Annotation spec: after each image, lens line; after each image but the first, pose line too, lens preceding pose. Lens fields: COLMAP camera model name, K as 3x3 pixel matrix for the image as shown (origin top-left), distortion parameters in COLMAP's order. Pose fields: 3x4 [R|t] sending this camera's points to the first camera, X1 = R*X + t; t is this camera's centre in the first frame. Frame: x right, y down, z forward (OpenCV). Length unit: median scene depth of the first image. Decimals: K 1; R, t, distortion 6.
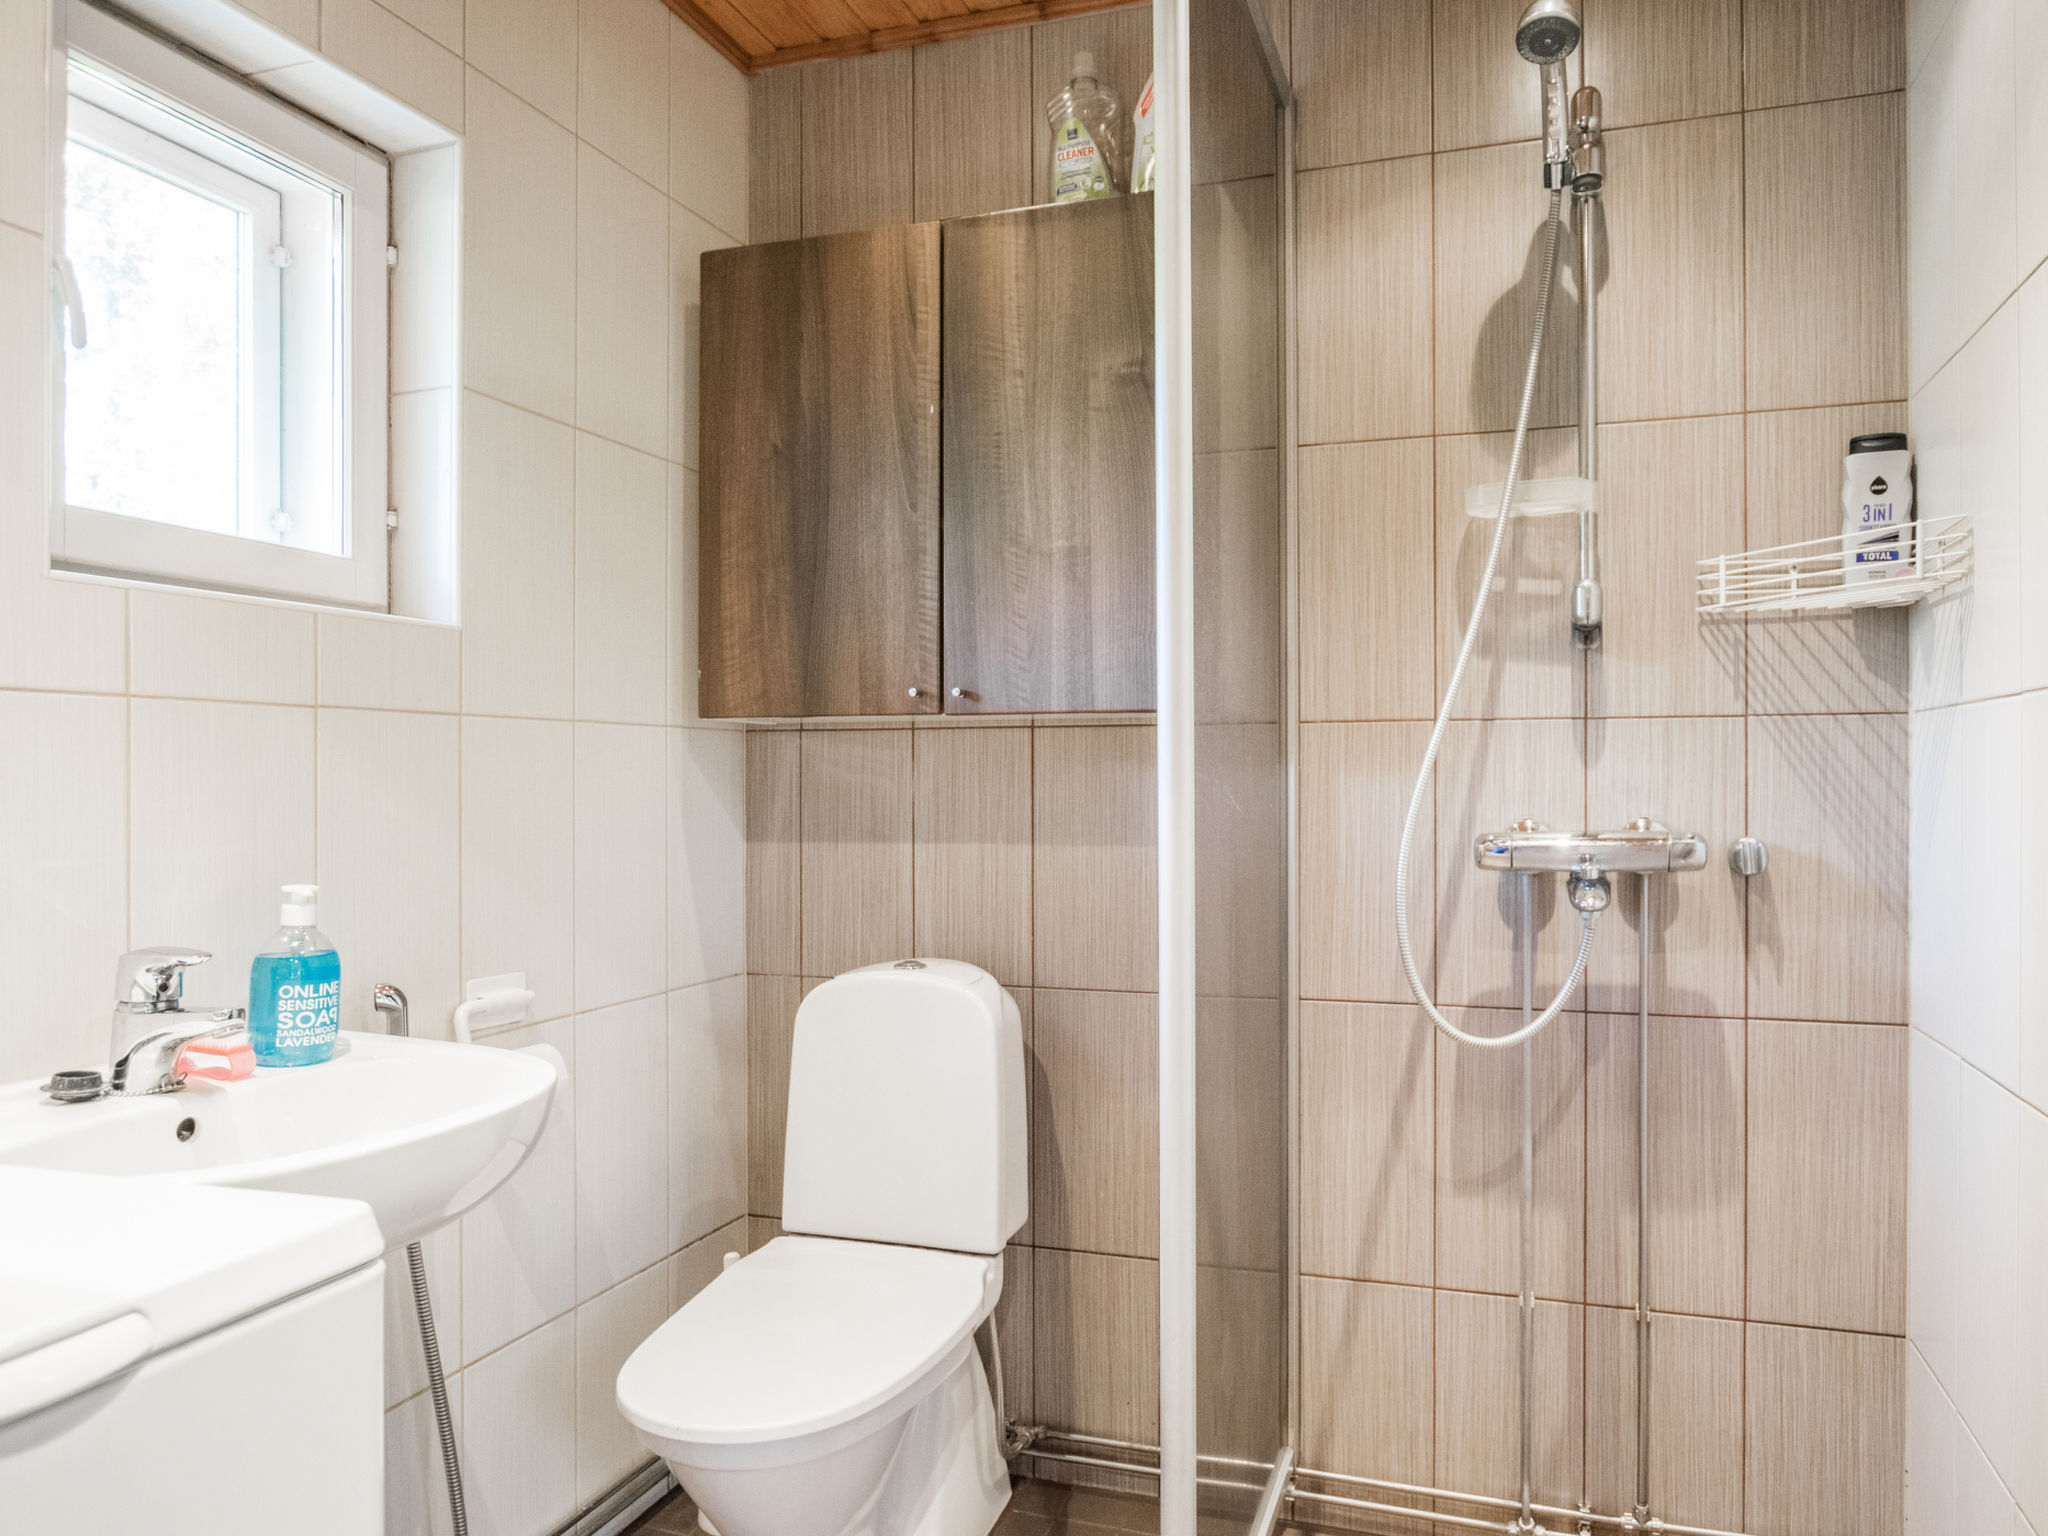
lens RADIAL K [[1329.7, 0, 1024.0], [0, 1329.7, 768.0], [0, 0, 1]] dist [-0.006507, -0.000437]
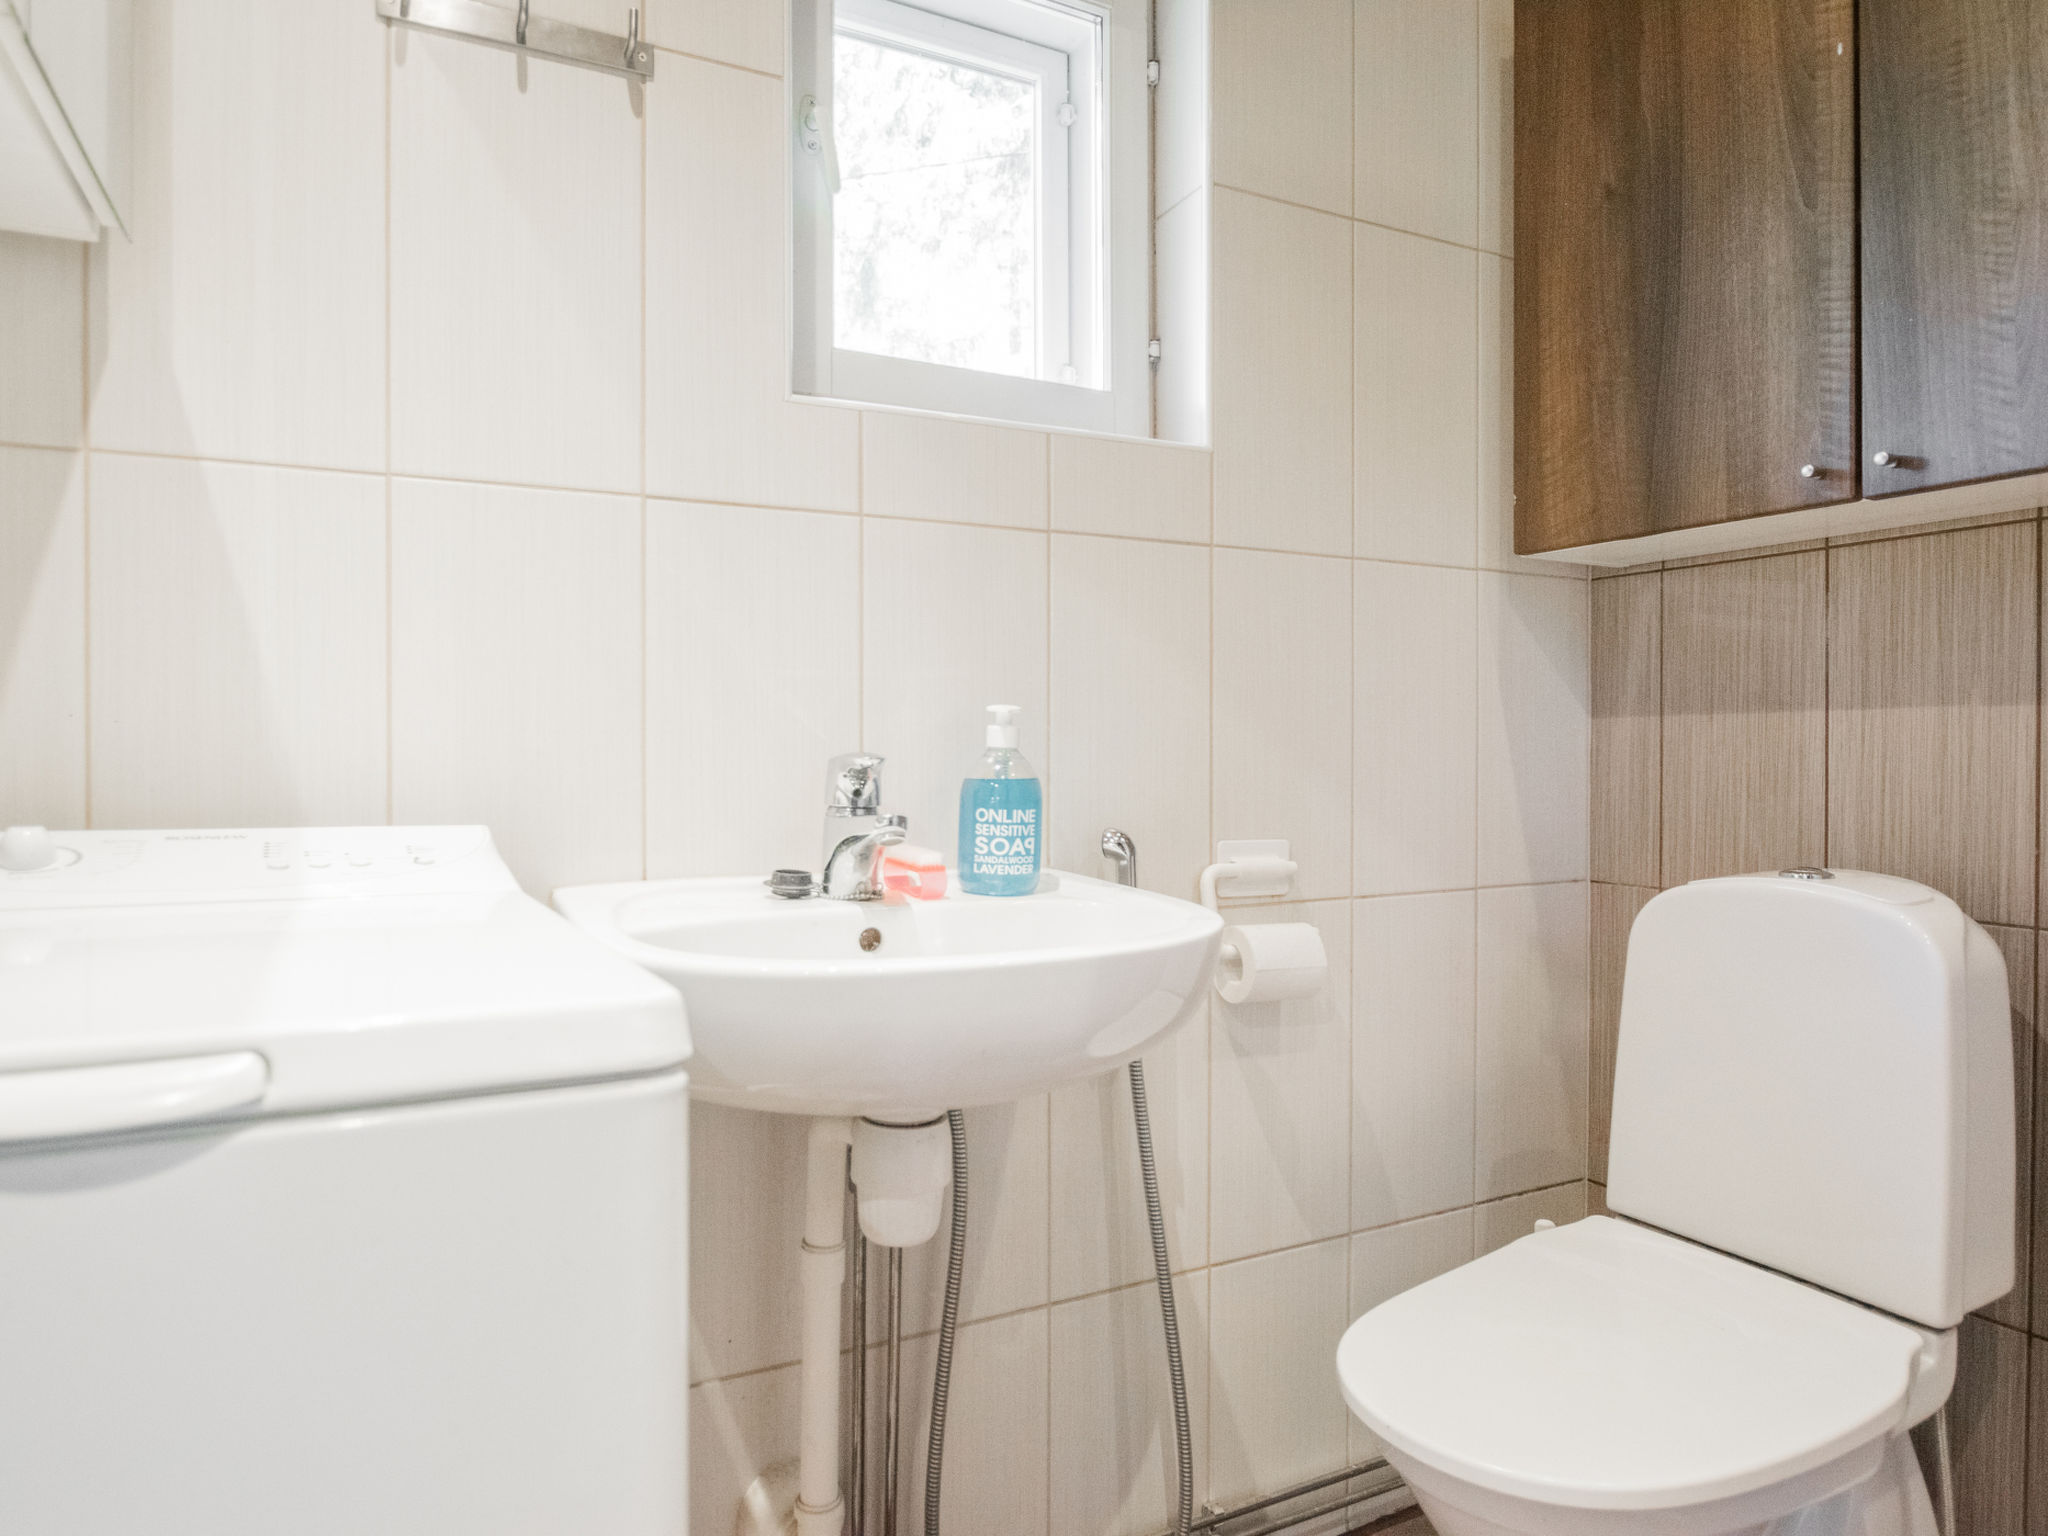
lens RADIAL K [[1224.3, 0, 1022.4], [0, 1224.3, 735.6], [0, 0, 1]] dist [-0.019293, 0.002214]
pose [[0.745506, 0.005163, -0.666479, 0.031826], [-0.003040, 0.999986, 0.004346, 0.077187], [0.666493, -0.001213, 0.745511, 0.263500]]
